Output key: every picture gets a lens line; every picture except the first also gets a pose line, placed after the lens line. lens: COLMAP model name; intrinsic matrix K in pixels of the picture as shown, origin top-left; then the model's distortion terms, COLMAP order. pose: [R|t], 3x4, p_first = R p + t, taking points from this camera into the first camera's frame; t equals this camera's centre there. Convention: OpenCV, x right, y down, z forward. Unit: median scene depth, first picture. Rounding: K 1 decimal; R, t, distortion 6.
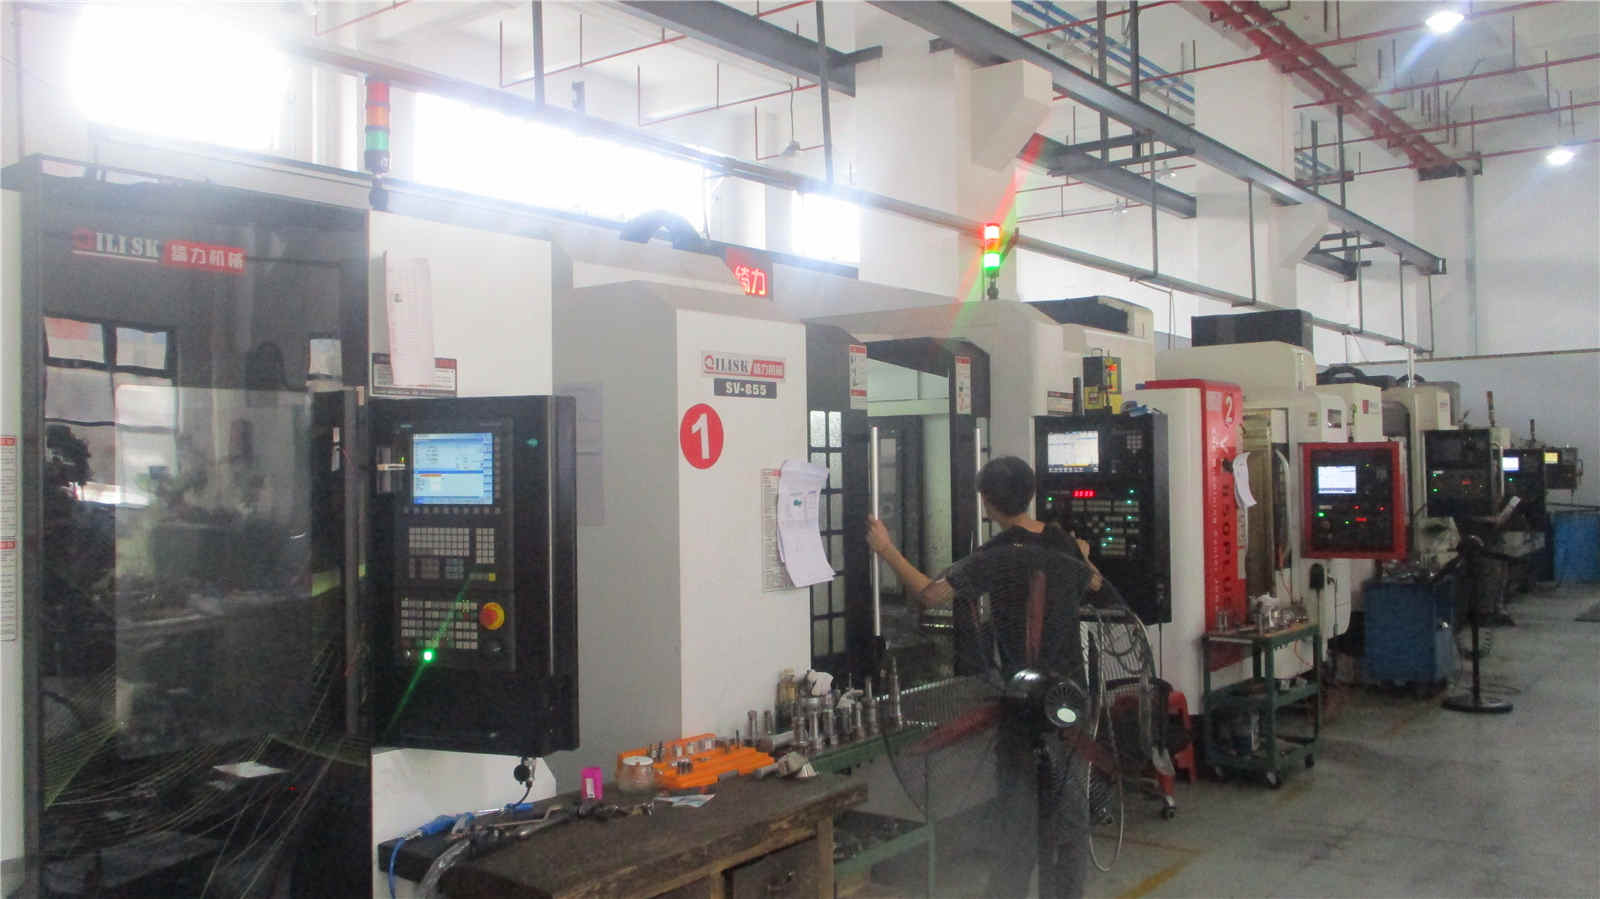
lens RADIAL K [[1337.5, 0, 800.0], [0, 1337.5, 449.5], [0, 0, 1]] dist [-0.009144, -0.001624]
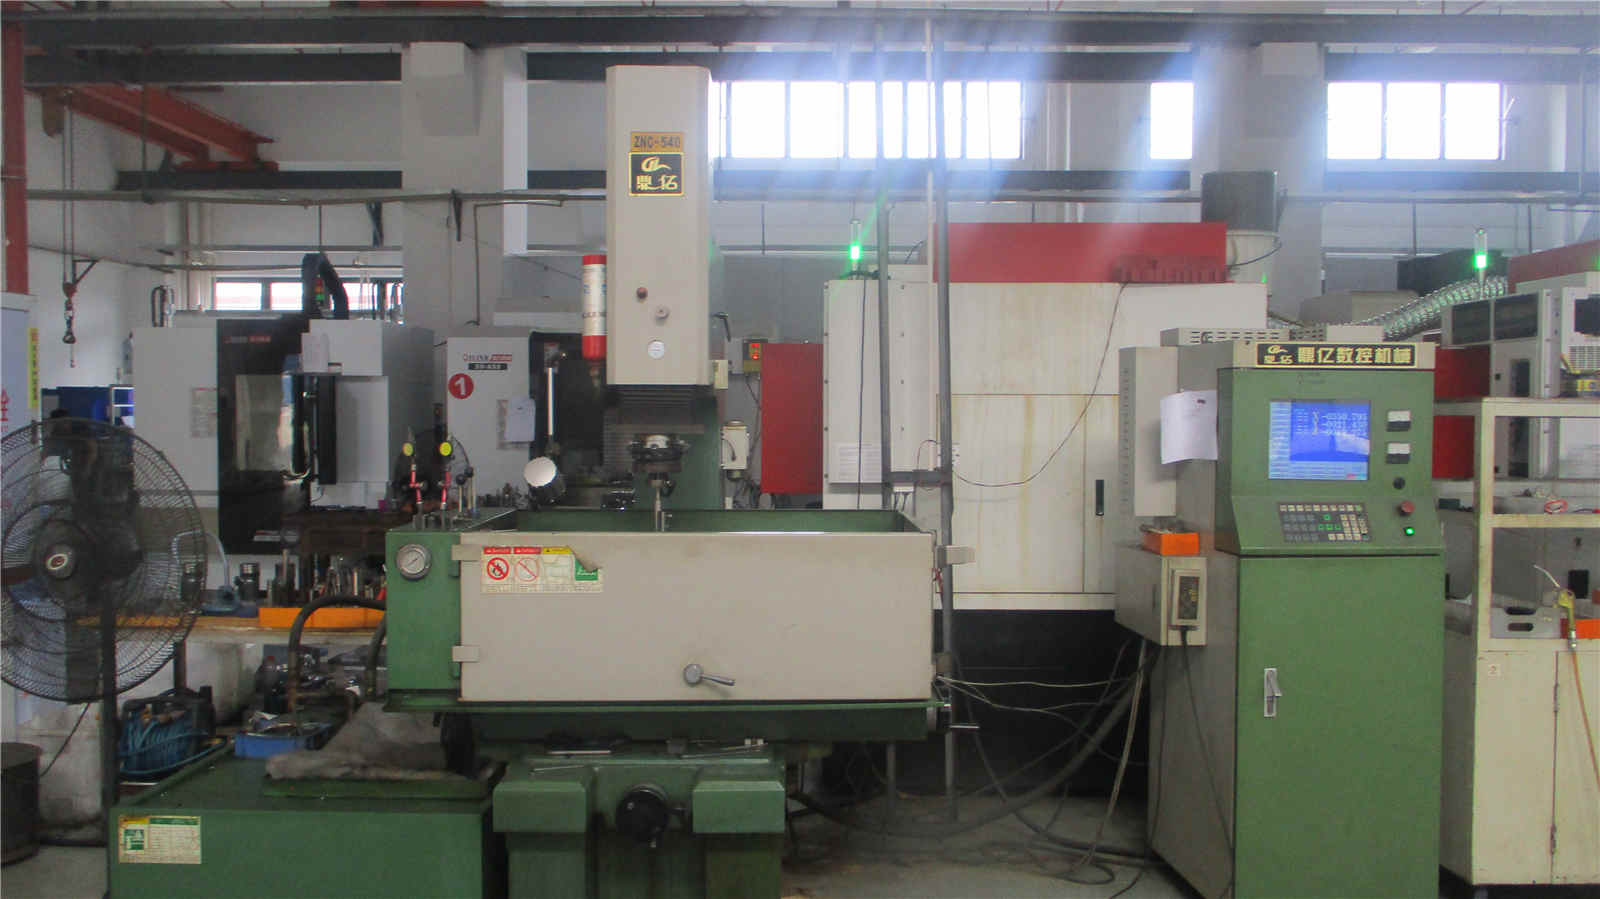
lens RADIAL K [[1337.5, 0, 800.0], [0, 1337.5, 449.5], [0, 0, 1]] dist [-0.009144, -0.001624]
pose [[0.605642, 0.048111, -0.794281, 2.367848], [-0.000363, 0.998187, 0.060185, -0.043145], [0.795737, -0.036163, 0.604562, -0.044647]]
